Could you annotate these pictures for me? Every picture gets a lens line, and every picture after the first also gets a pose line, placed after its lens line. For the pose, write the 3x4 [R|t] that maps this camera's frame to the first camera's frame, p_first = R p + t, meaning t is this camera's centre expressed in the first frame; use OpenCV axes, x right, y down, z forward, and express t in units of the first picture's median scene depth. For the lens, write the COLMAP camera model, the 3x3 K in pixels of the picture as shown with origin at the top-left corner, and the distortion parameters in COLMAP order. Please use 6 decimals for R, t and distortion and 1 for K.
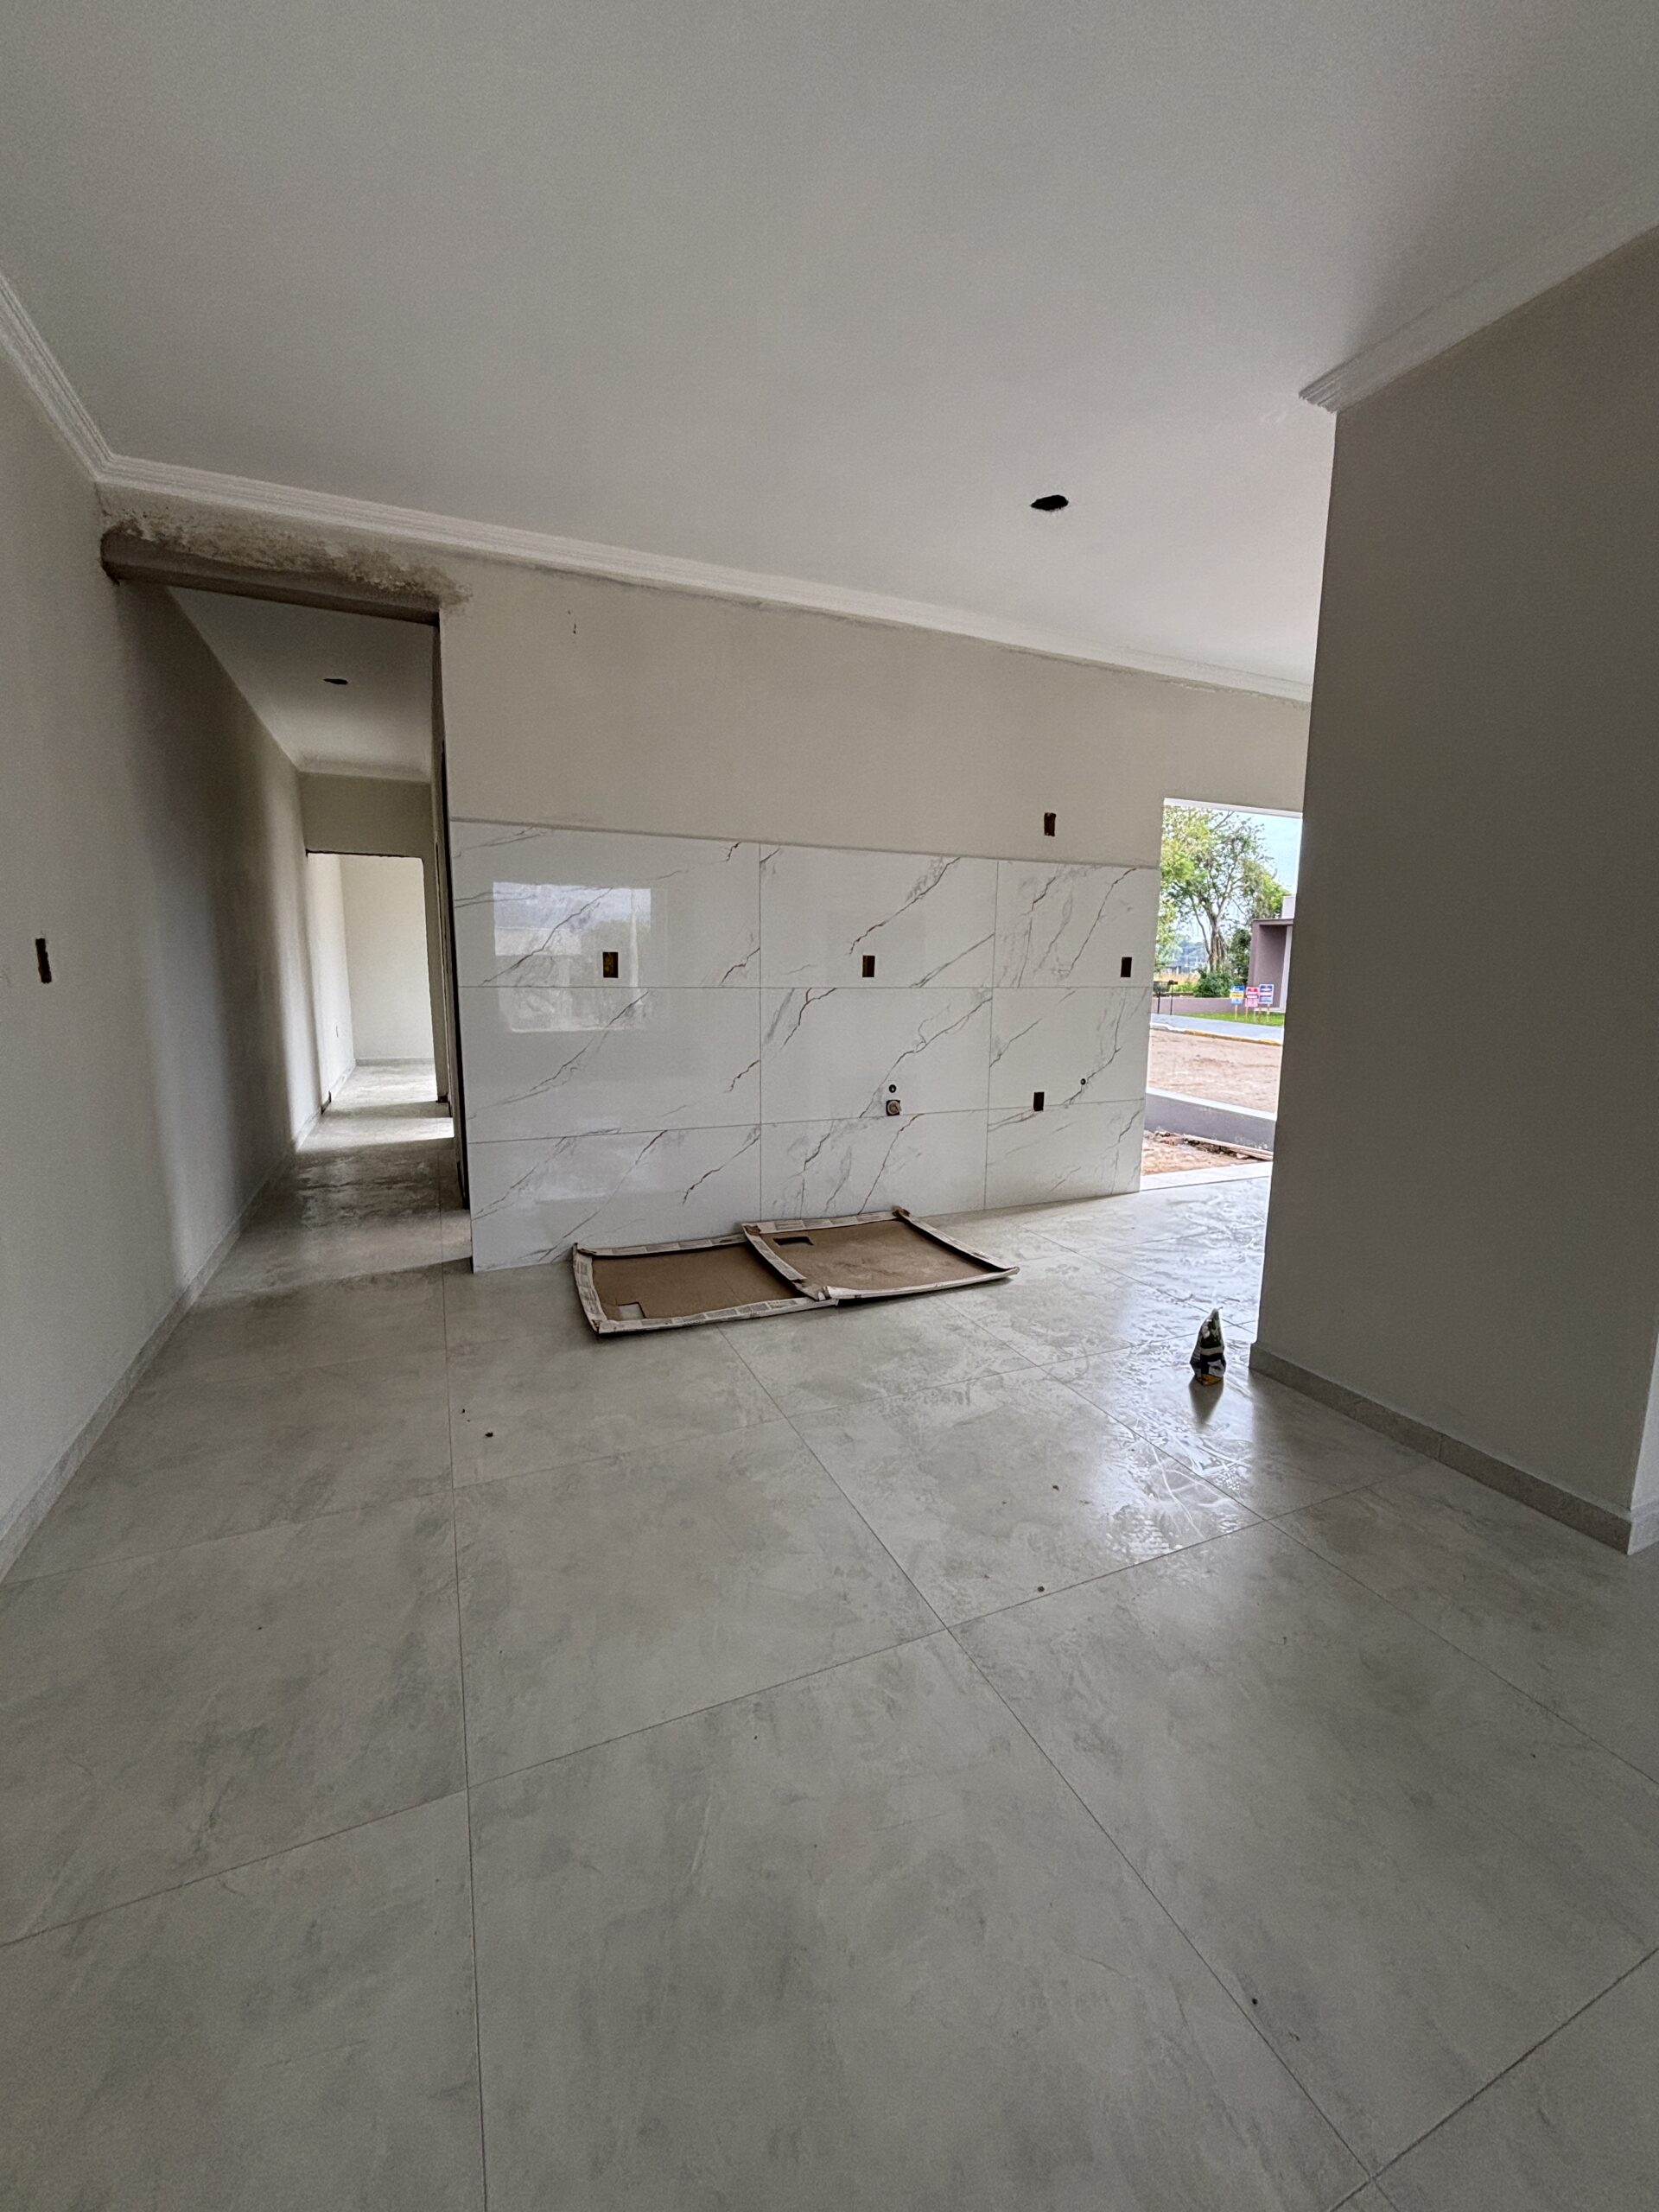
lens RADIAL K [[887.8, 0, 822.8], [0, 887.8, 1107.1], [0, 0, 1]] dist [-0.002221, 0.000350]
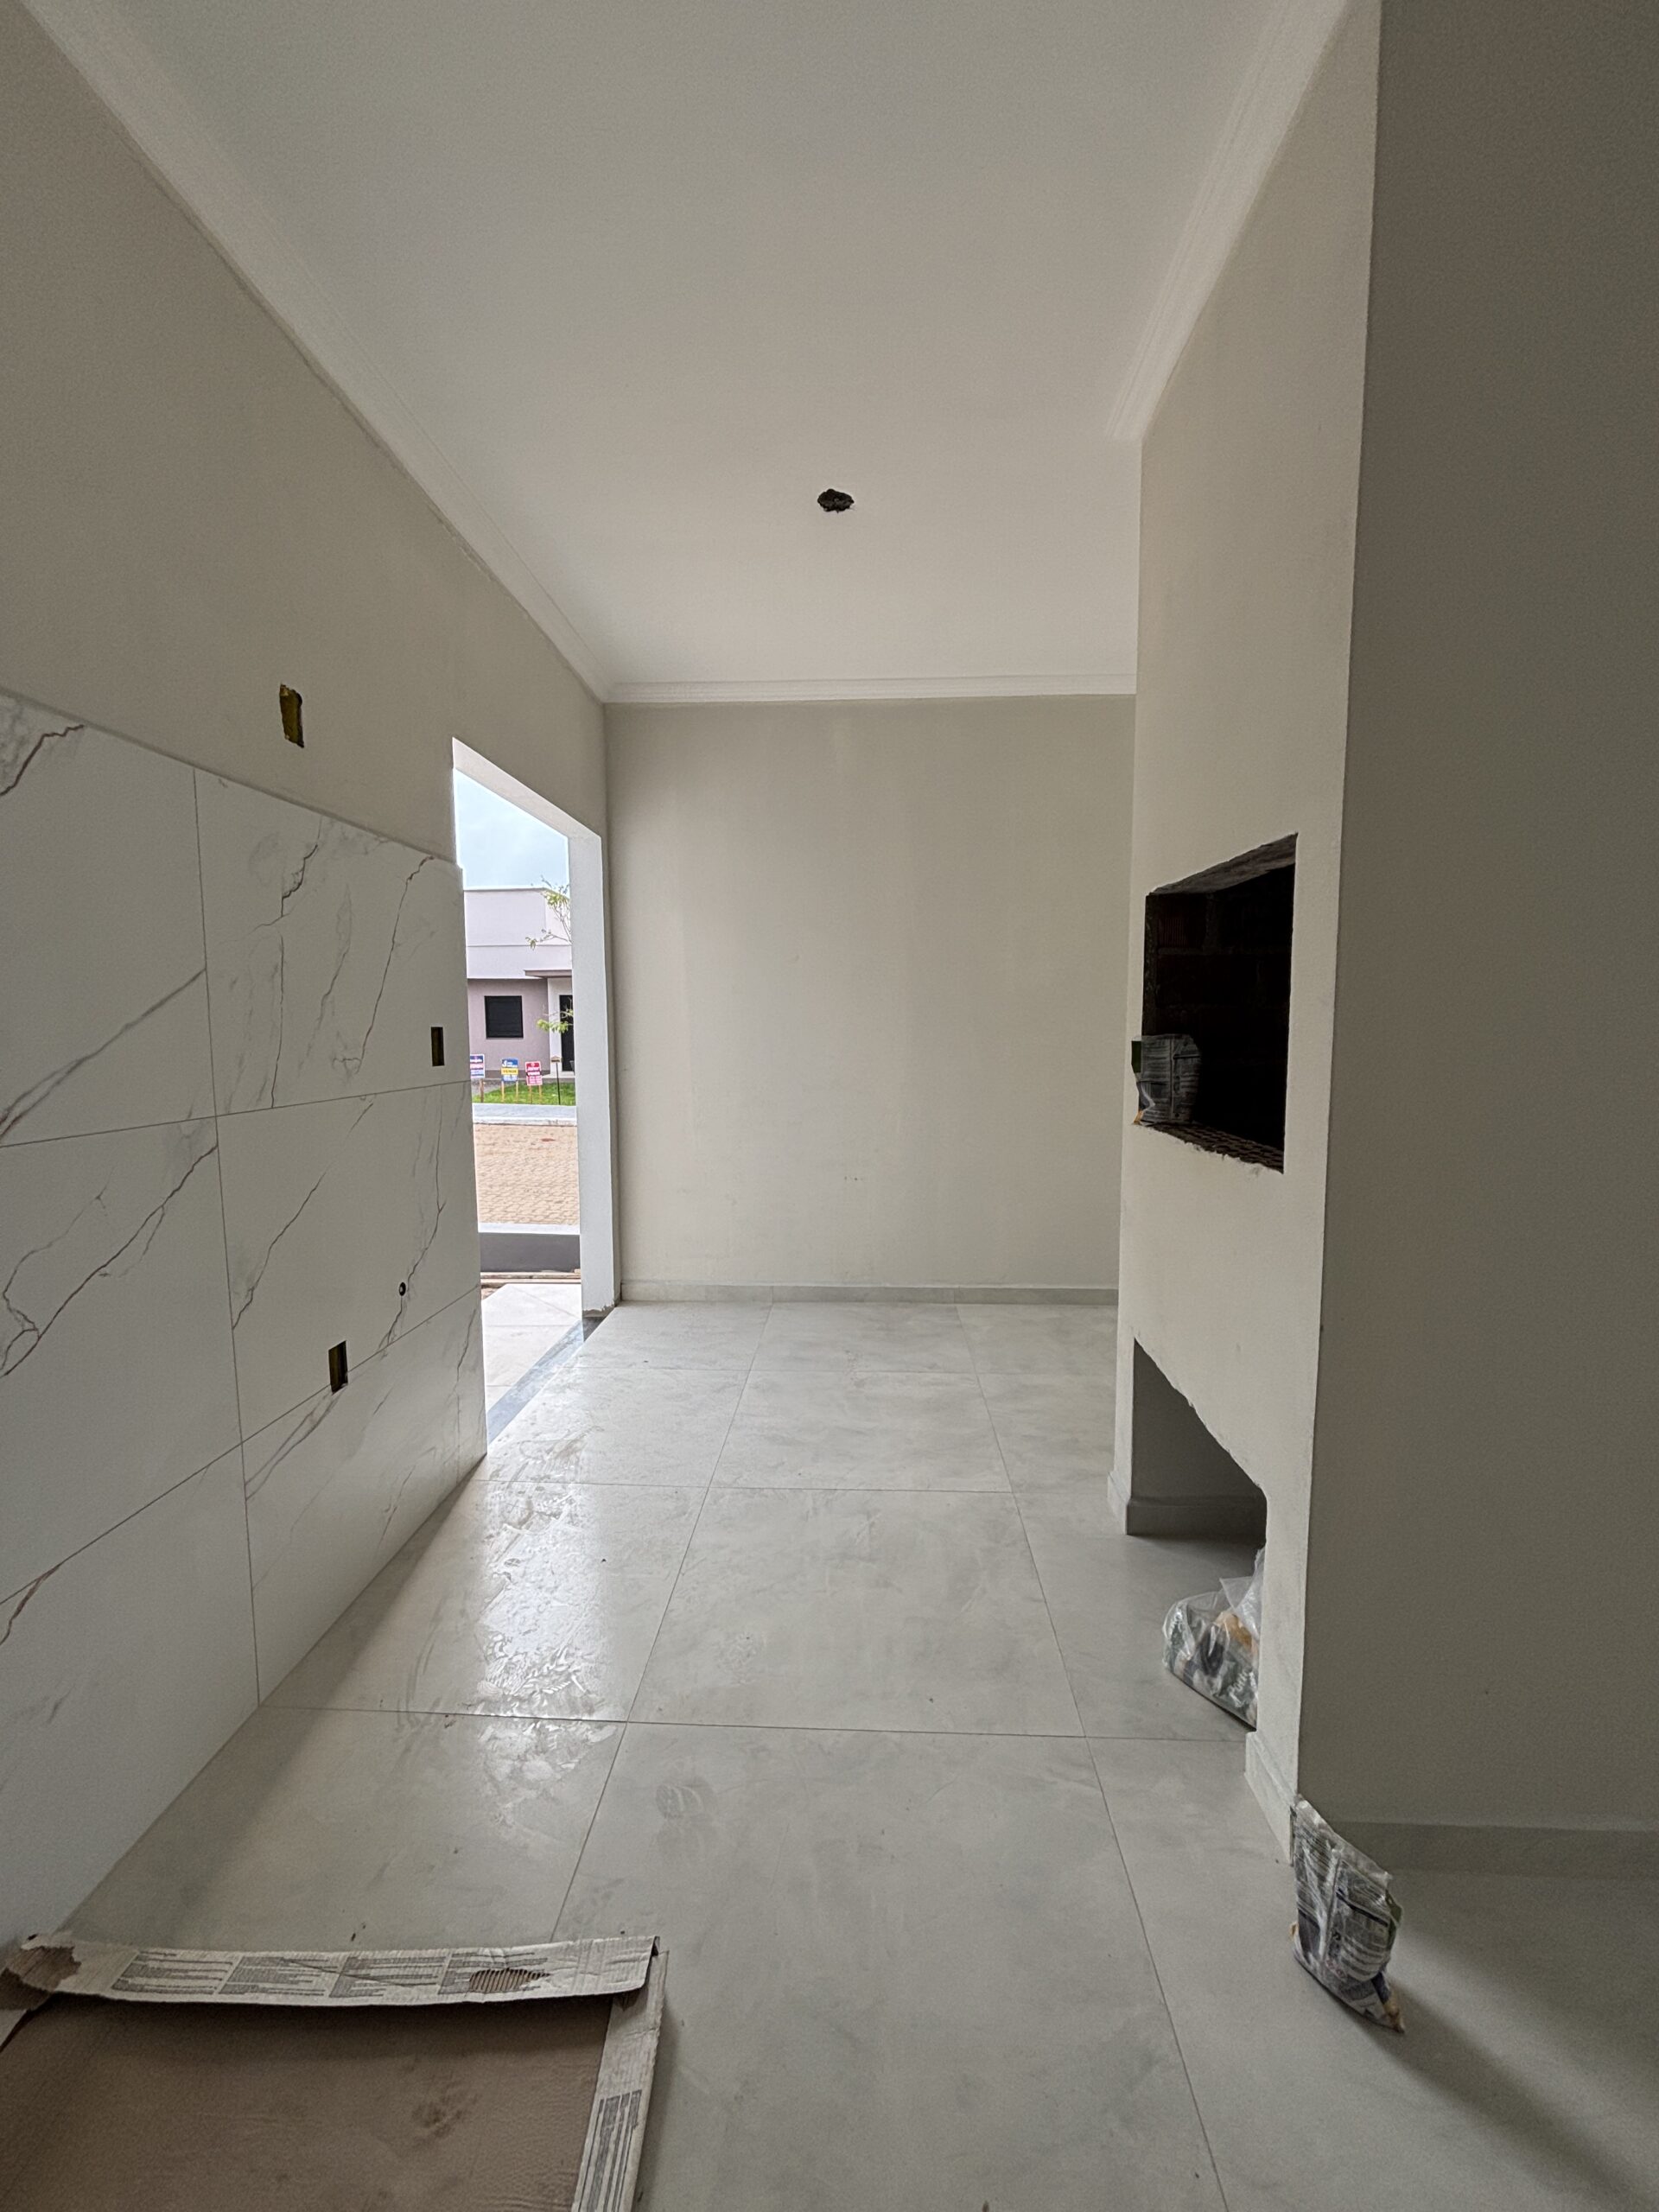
lens RADIAL K [[887.8, 0, 833.8], [0, 887.8, 1102.6], [0, 0, 1]] dist [-0.002221, 0.000350]
pose [[0.433276, -0.087006, 0.897052, -0.023190], [0.143900, 0.989239, 0.026444, -0.108624], [-0.889699, 0.117628, 0.441134, 0.587958]]
